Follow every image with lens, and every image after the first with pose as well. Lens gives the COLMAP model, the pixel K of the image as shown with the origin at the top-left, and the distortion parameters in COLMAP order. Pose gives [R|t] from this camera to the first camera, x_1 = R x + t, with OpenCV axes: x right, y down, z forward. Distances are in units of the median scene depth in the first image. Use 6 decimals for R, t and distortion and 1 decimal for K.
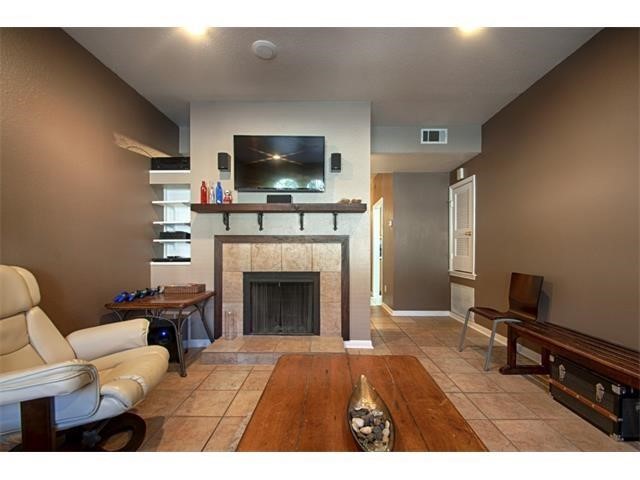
lens RADIAL K [[282.5, 0, 319.8], [0, 282.5, 251.2], [0, 0, 1]] dist [-0.001642, -0.000356]
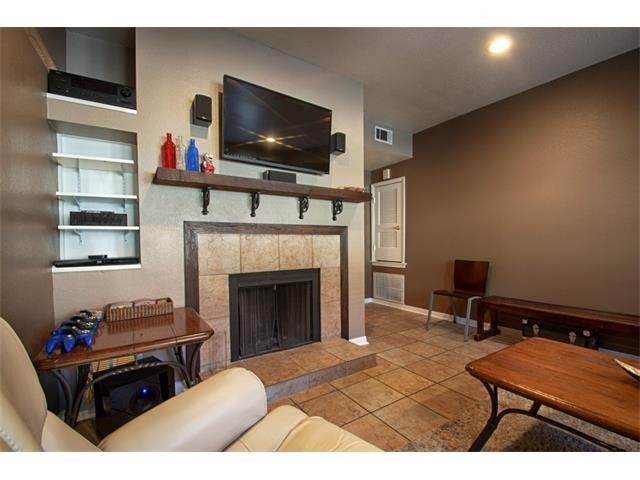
lens RADIAL K [[287.6, 0, 320.6], [0, 287.6, 251.4], [0, 0, 1]] dist [-0.002139, -0.000661]
pose [[0.824047, -0.023105, 0.566050, -0.491378], [0.010357, 0.999615, 0.025725, -0.000284], [-0.566426, -0.015336, 0.823970, 0.277494]]
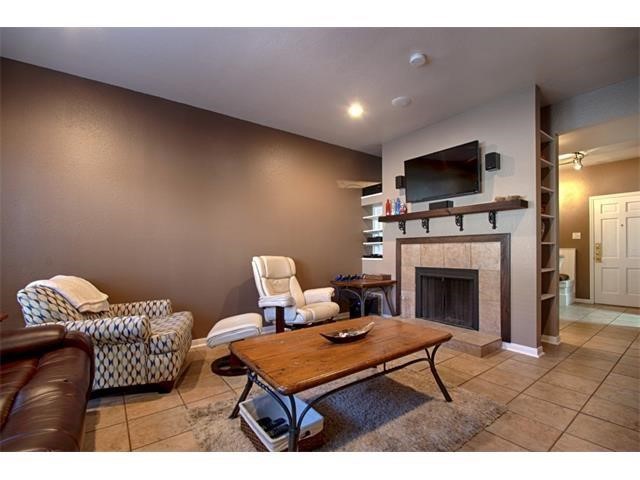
lens RADIAL K [[287.6, 0, 320.6], [0, 287.6, 251.4], [0, 0, 1]] dist [-0.002139, -0.000661]
pose [[0.612254, -0.001275, -0.790660, 0.480429], [-0.000797, 0.999997, -0.002230, 0.007989], [0.790661, 0.001995, 0.612251, -0.109312]]
